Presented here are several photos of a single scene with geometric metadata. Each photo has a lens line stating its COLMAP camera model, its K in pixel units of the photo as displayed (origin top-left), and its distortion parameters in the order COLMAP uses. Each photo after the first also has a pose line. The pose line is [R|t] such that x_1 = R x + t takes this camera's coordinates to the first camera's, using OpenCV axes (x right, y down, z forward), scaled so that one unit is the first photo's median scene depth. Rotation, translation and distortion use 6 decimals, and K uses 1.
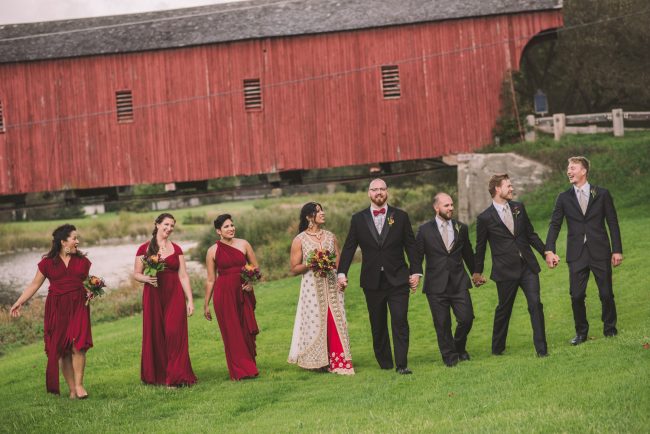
lens RADIAL K [[1581.6, 0, 325.0], [0, 1581.6, 217.0], [0, 0, 1]] dist [0.025247, 0.448439]
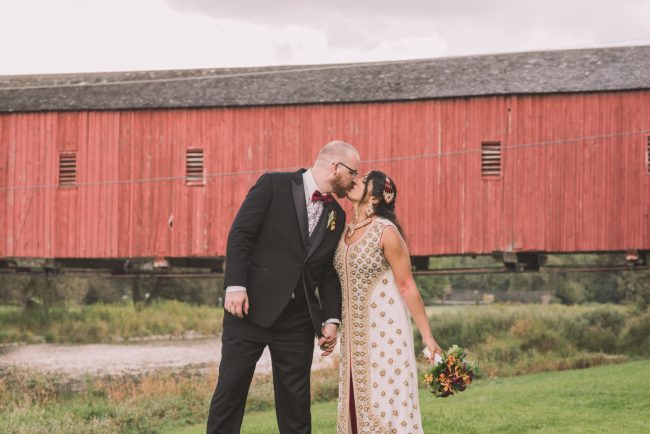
lens RADIAL K [[1586.9, 0, 325.0], [0, 1586.9, 217.0], [0, 0, 1]] dist [0.010461, 1.028493]
pose [[0.988491, 0.070714, -0.133734, -0.017567], [-0.079591, 0.994883, -0.062231, 0.013784], [0.128649, 0.072159, 0.989061, 0.142639]]
